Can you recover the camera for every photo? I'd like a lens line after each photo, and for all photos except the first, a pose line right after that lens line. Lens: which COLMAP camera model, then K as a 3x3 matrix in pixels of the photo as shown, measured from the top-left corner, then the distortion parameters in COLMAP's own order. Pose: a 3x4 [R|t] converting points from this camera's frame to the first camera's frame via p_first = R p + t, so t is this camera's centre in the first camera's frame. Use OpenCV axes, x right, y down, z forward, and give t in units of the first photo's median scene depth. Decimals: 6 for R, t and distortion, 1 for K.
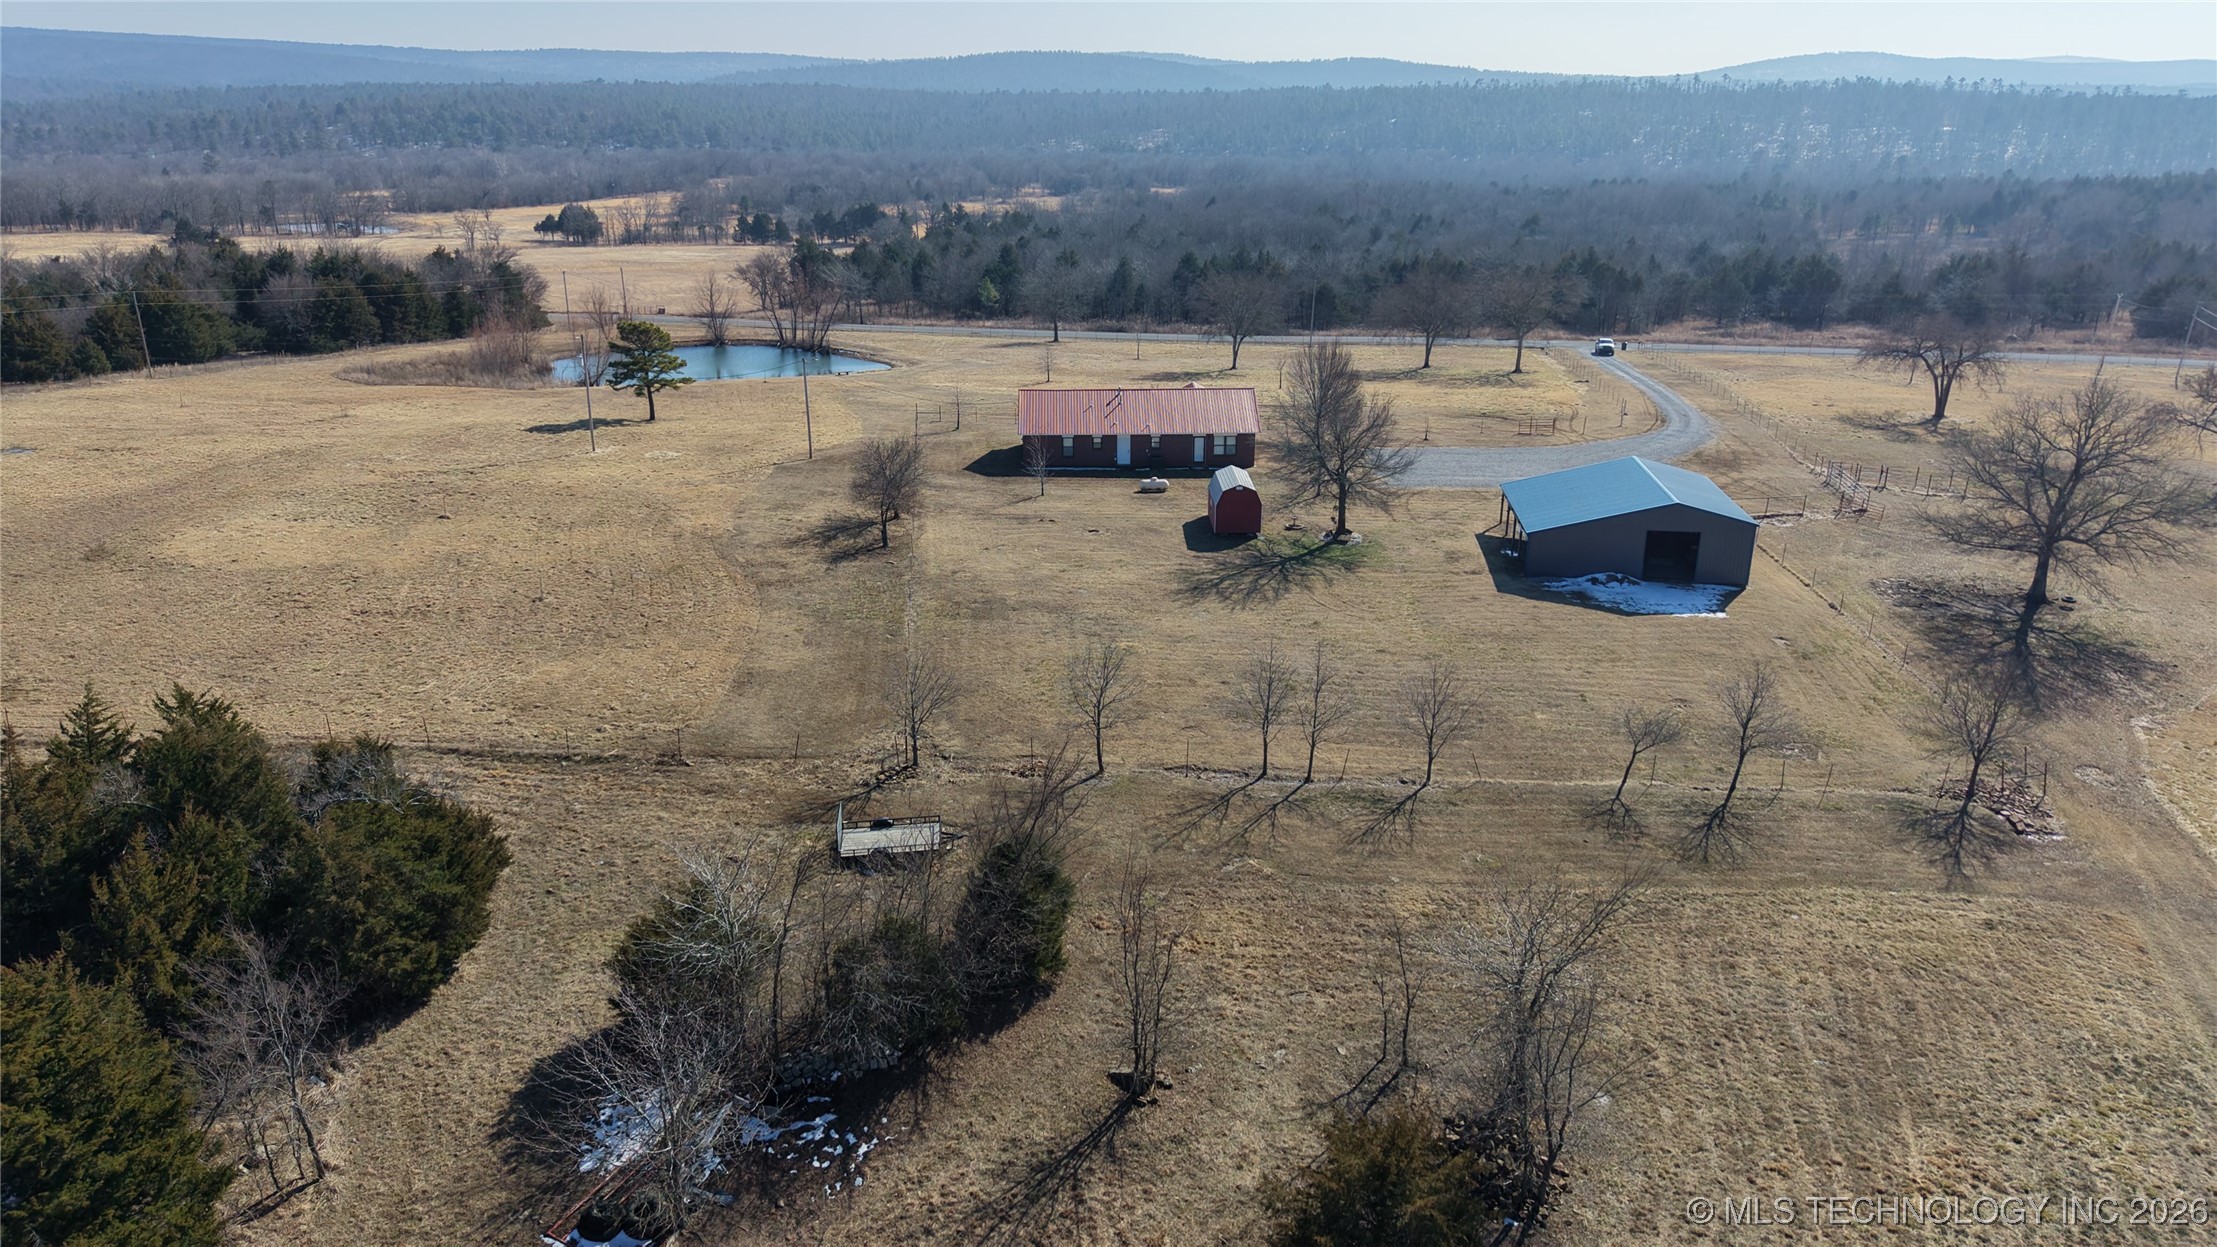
lens RADIAL K [[1444.3, 0, 1108.5], [0, 1444.3, 623.5], [0, 0, 1]] dist [0.055095, -0.065704]
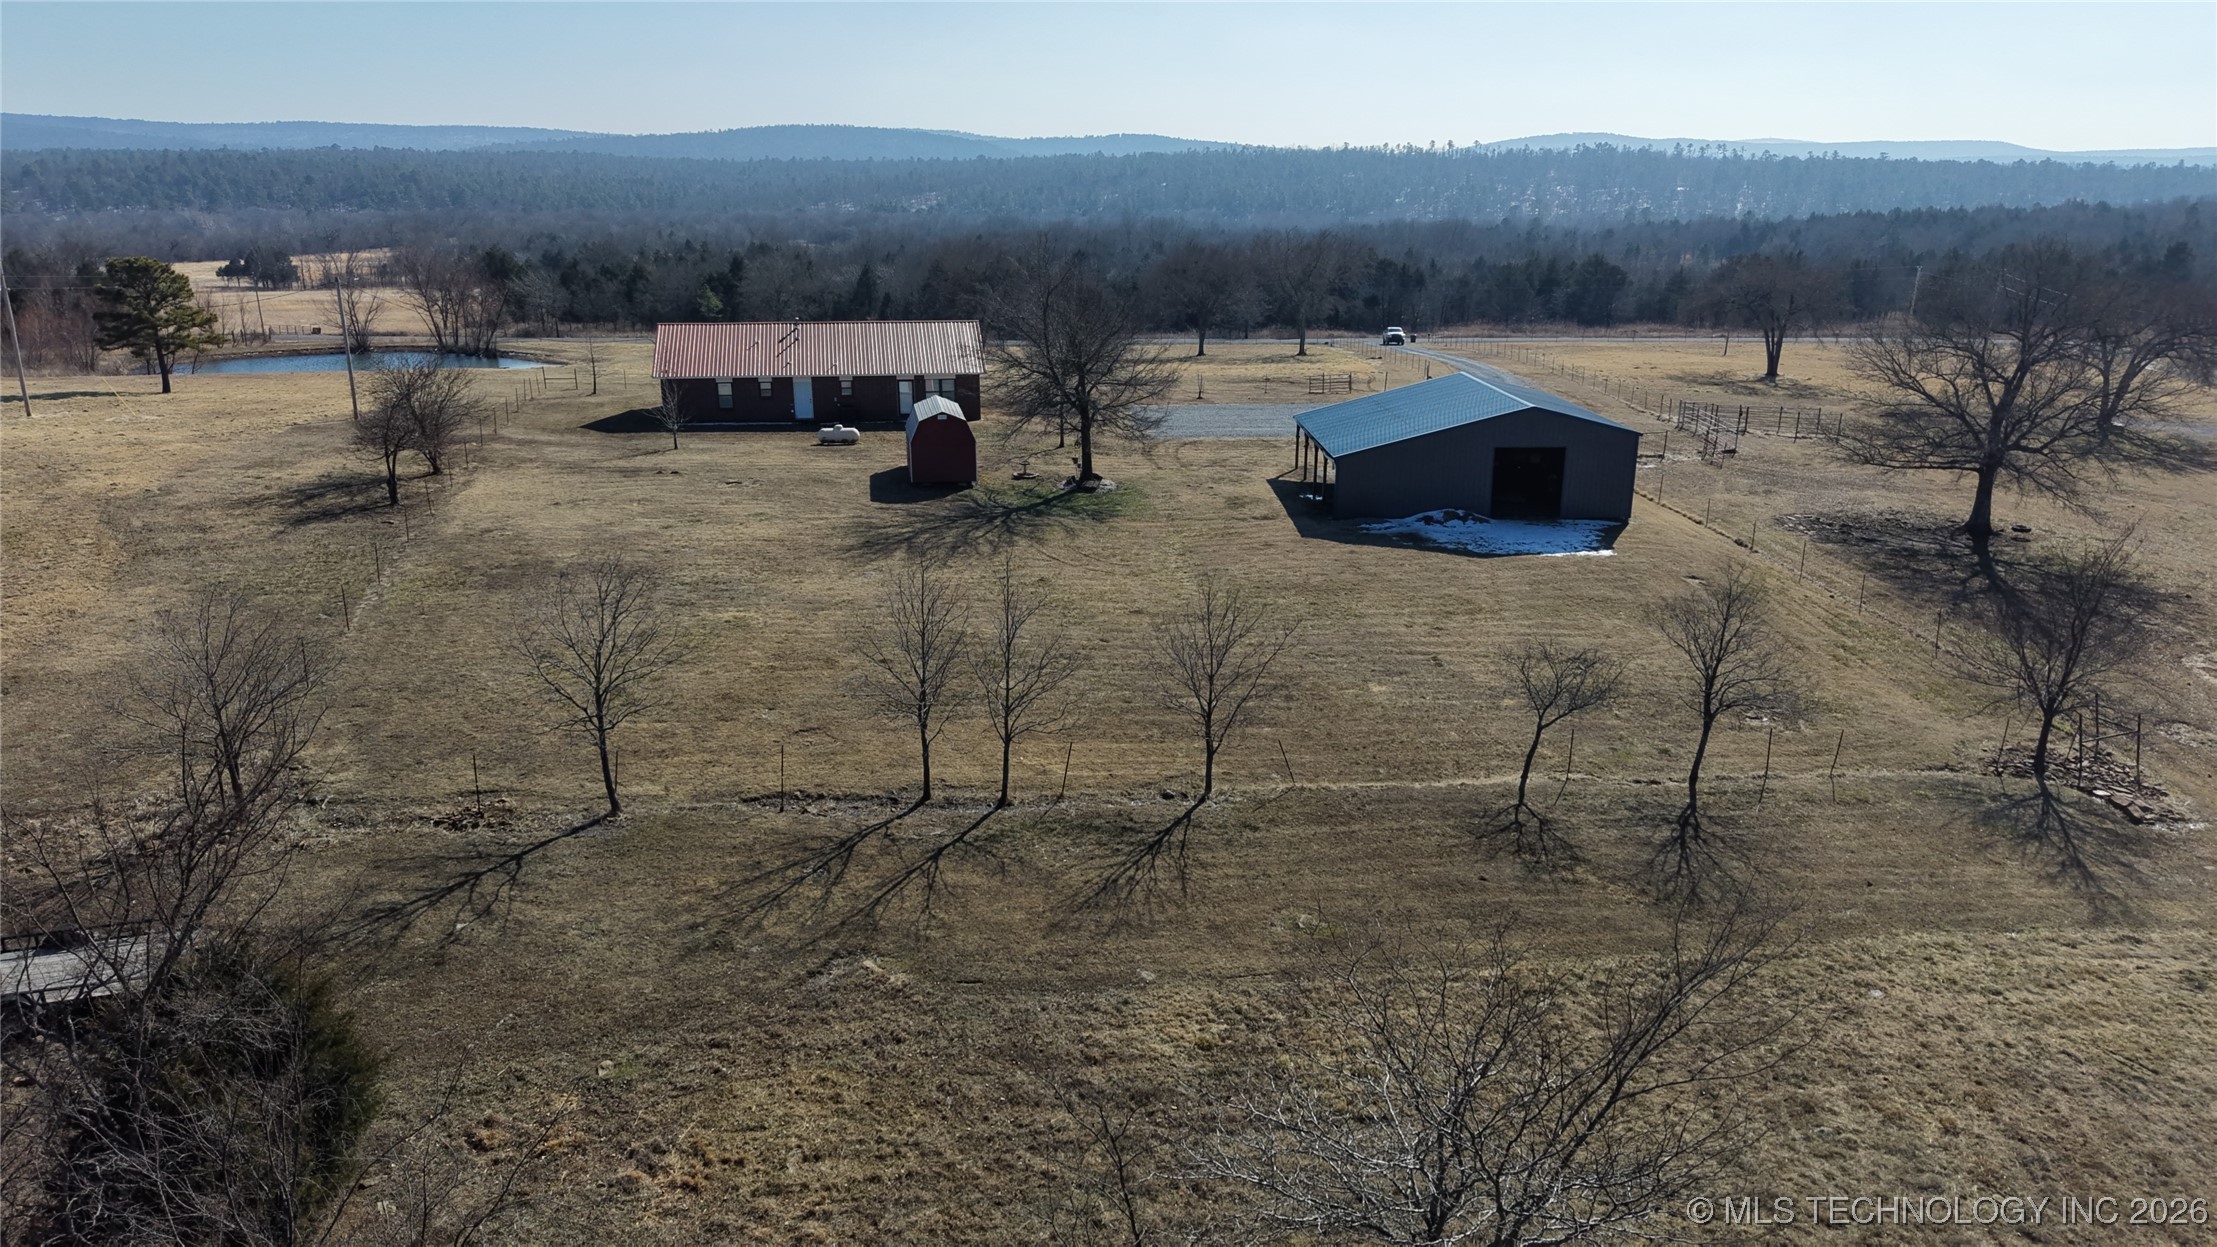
lens RADIAL K [[1444.3, 0, 1108.5], [0, 1444.3, 623.5], [0, 0, 1]] dist [0.055095, -0.065704]
pose [[0.989682, -0.038587, 0.137990, 0.070782], [0.045484, 0.997850, -0.047183, 0.045402], [-0.135873, 0.052973, 0.989309, 0.292323]]
